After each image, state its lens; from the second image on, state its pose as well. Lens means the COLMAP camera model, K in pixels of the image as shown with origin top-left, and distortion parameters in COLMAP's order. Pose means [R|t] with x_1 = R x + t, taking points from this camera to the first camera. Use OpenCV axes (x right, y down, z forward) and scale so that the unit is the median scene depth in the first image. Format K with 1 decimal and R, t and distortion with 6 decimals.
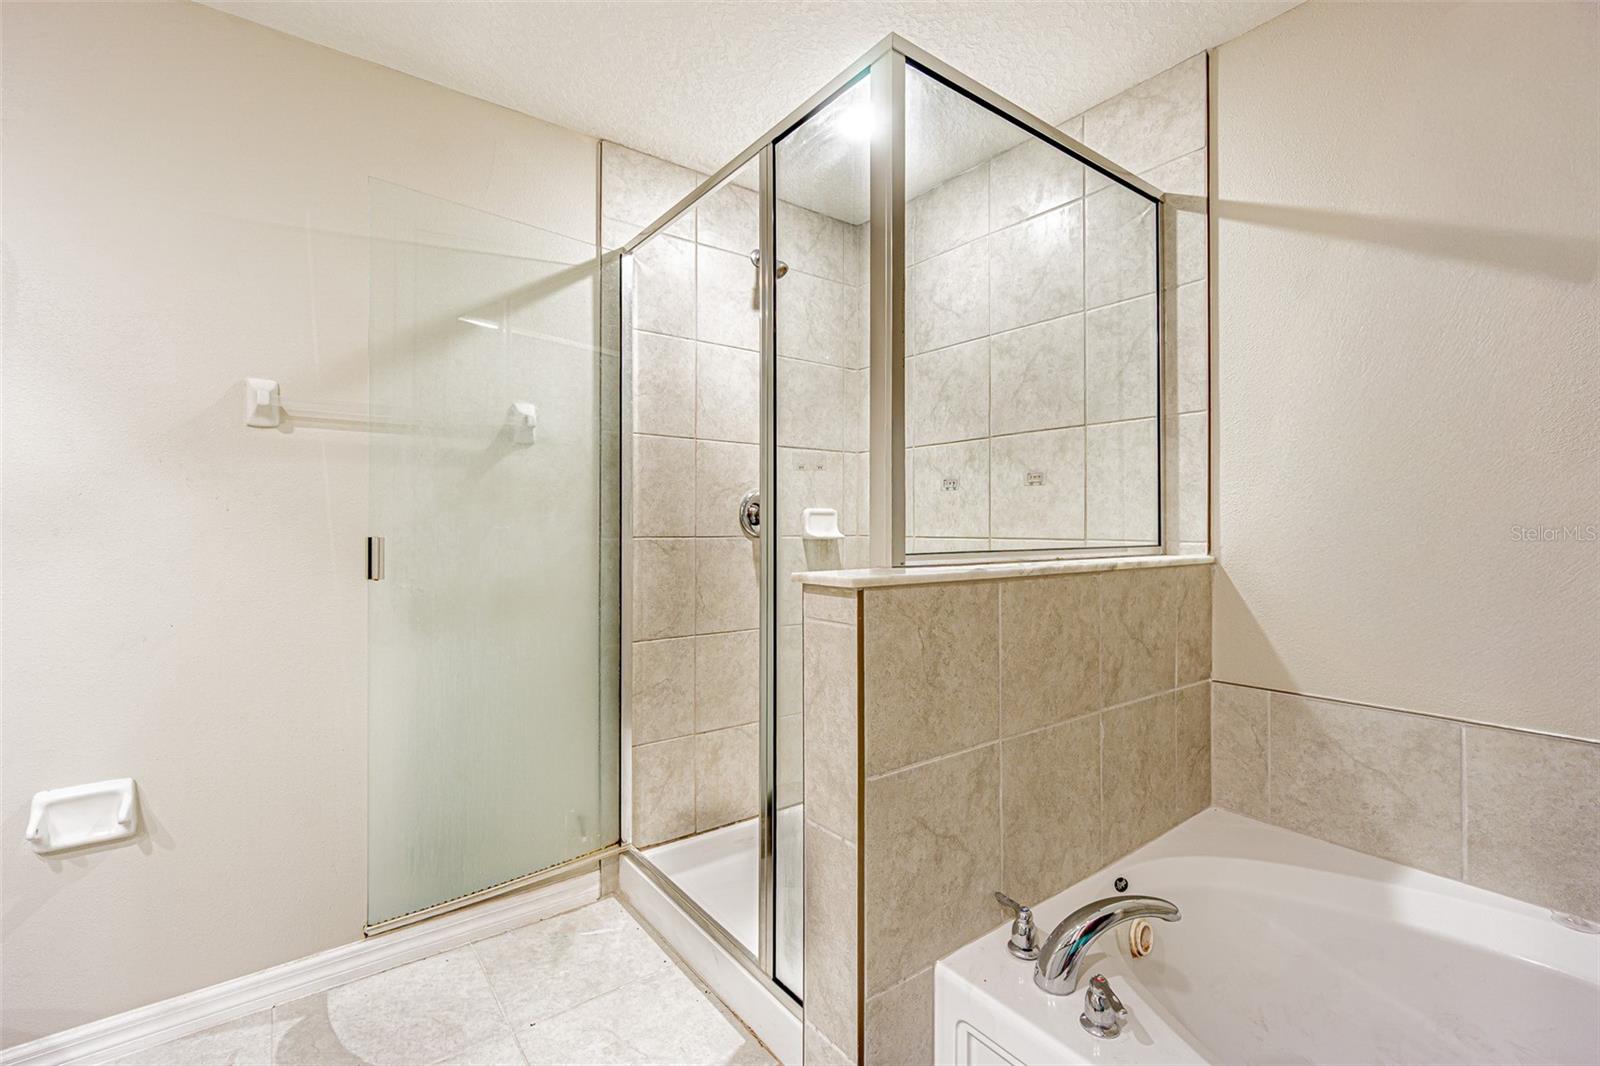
lens RADIAL K [[703.5, 0, 780.0], [0, 703.5, 524.2], [0, 0, 1]] dist [-0.002508, 0.001195]
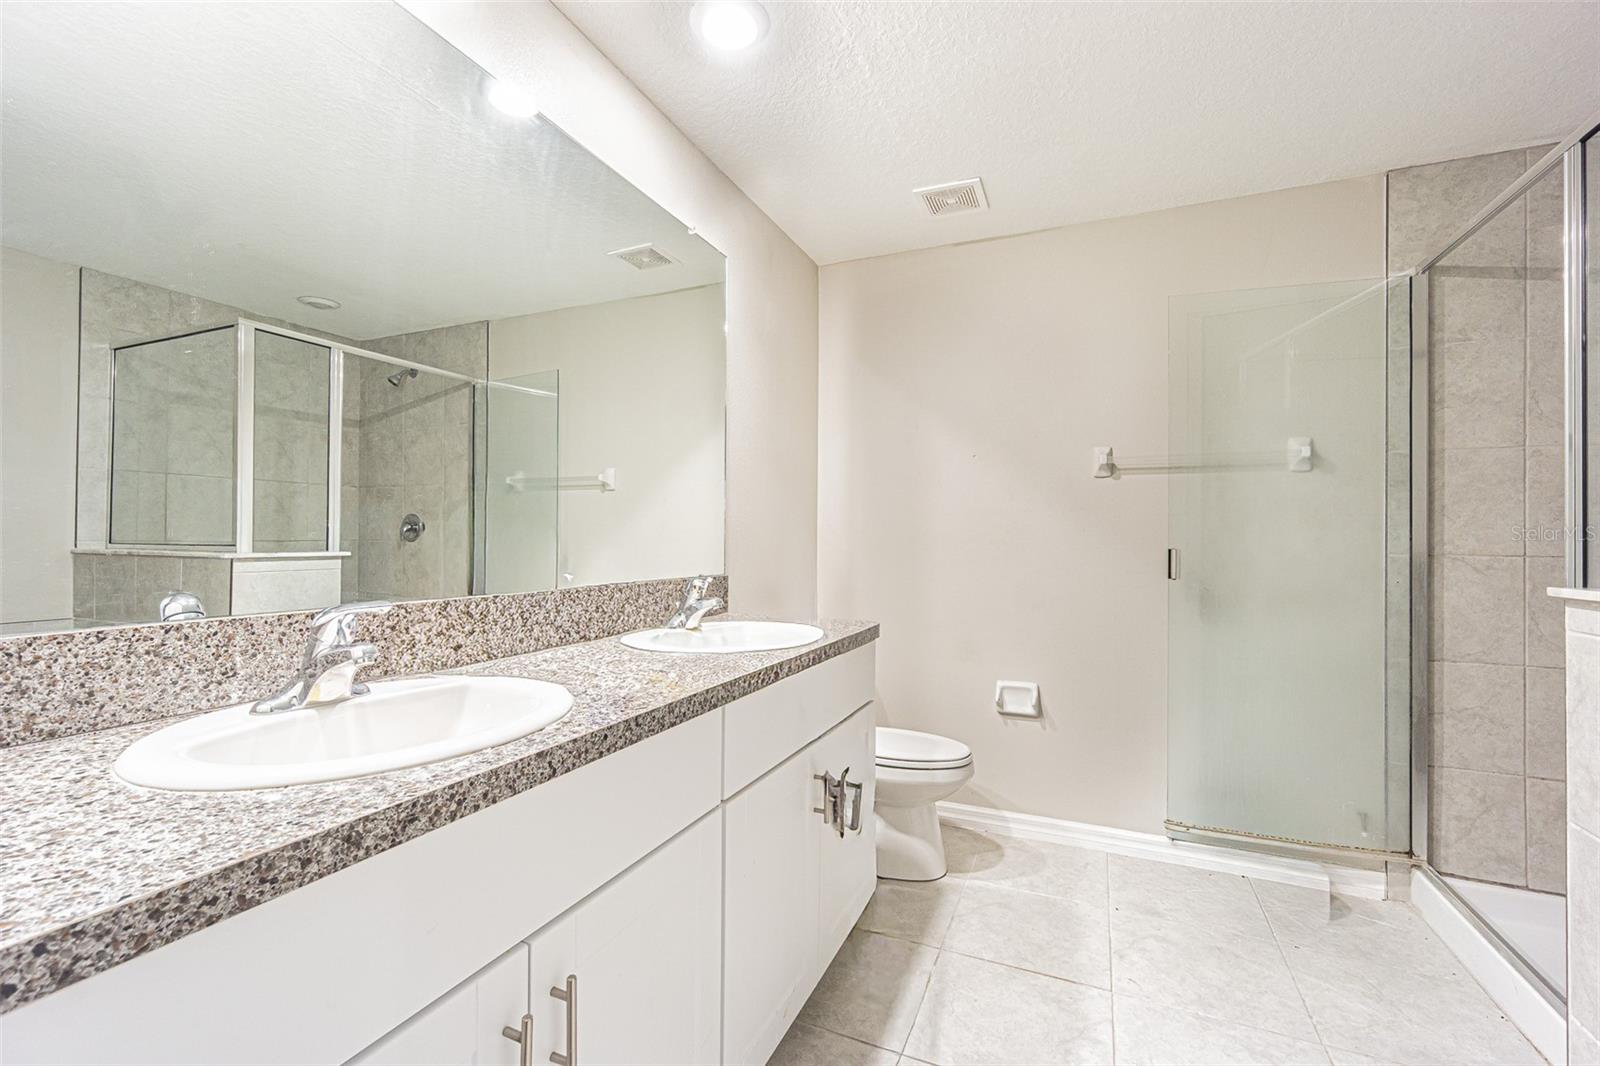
lens RADIAL K [[703.5, 0, 792.4], [0, 703.5, 529.8], [0, 0, 1]] dist [-0.002508, 0.001195]
pose [[0.515647, -0.005959, -0.856780, 0.232386], [-0.005237, 0.999935, -0.010106, -0.001667], [0.856785, 0.009698, 0.515583, -0.370301]]
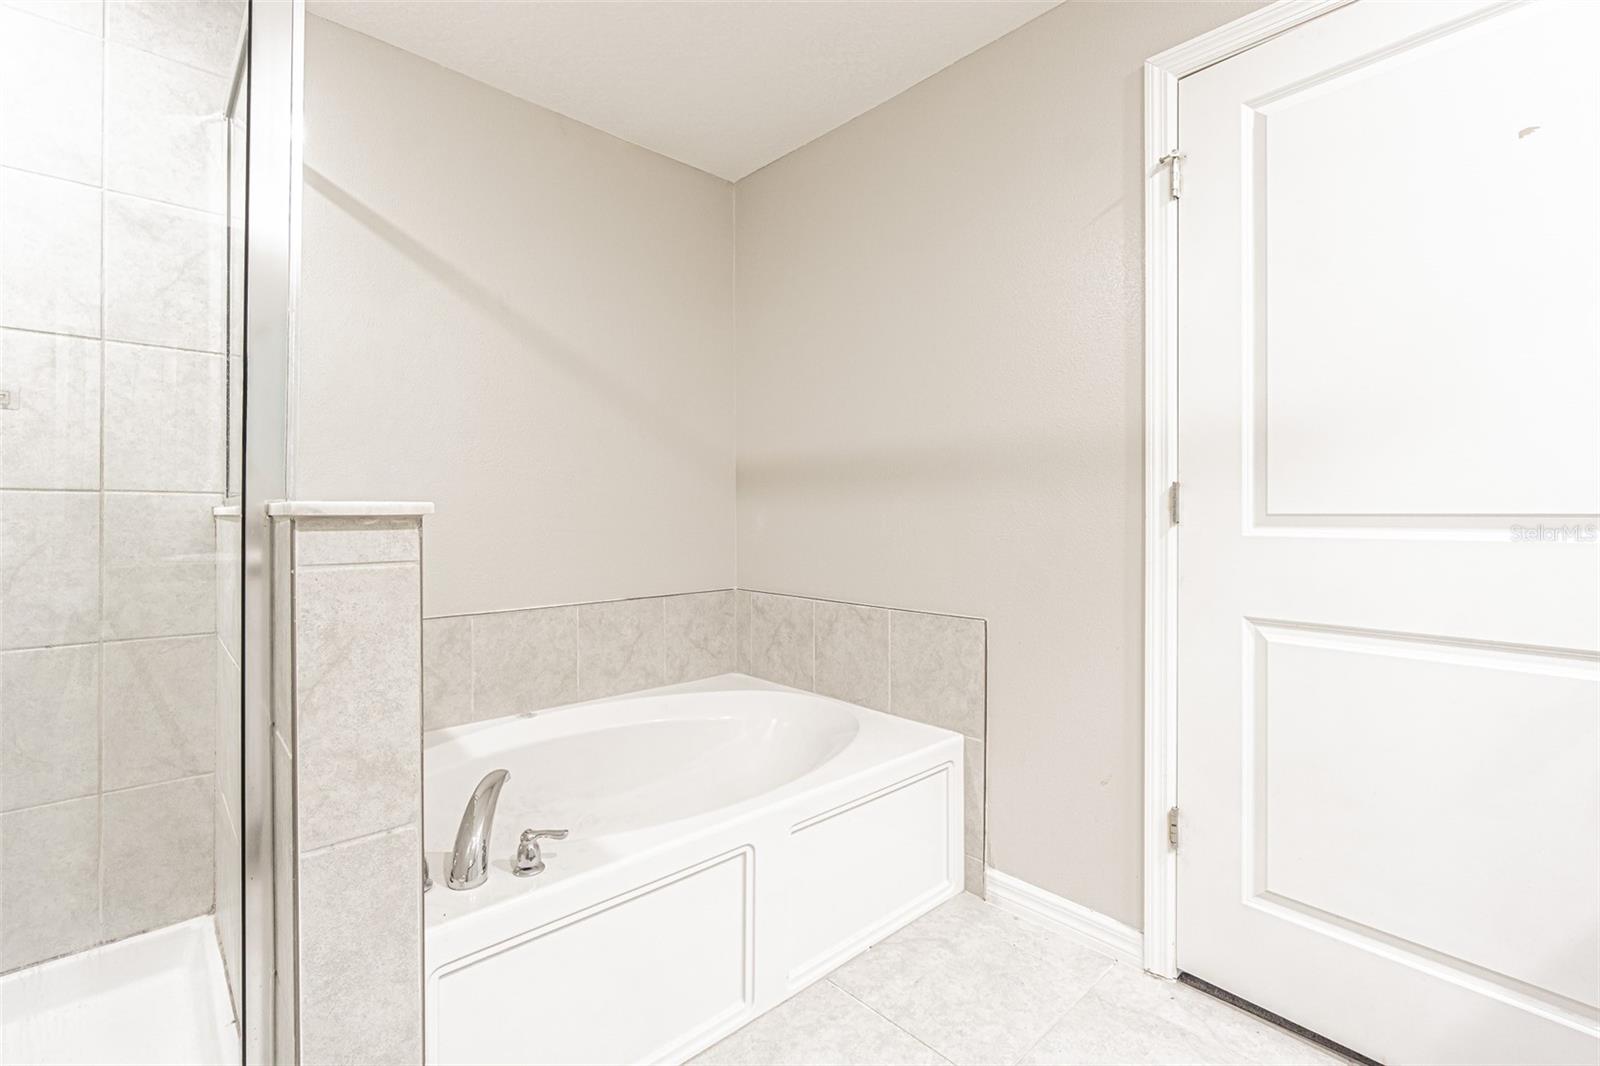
lens RADIAL K [[703.5, 0, 803.3], [0, 703.5, 516.8], [0, 0, 1]] dist [-0.002508, 0.001195]
pose [[-0.117359, -0.006760, 0.993067, -0.487246], [-0.001119, 0.999977, 0.006675, 0.052972], [-0.993089, -0.000328, -0.117364, 0.400026]]
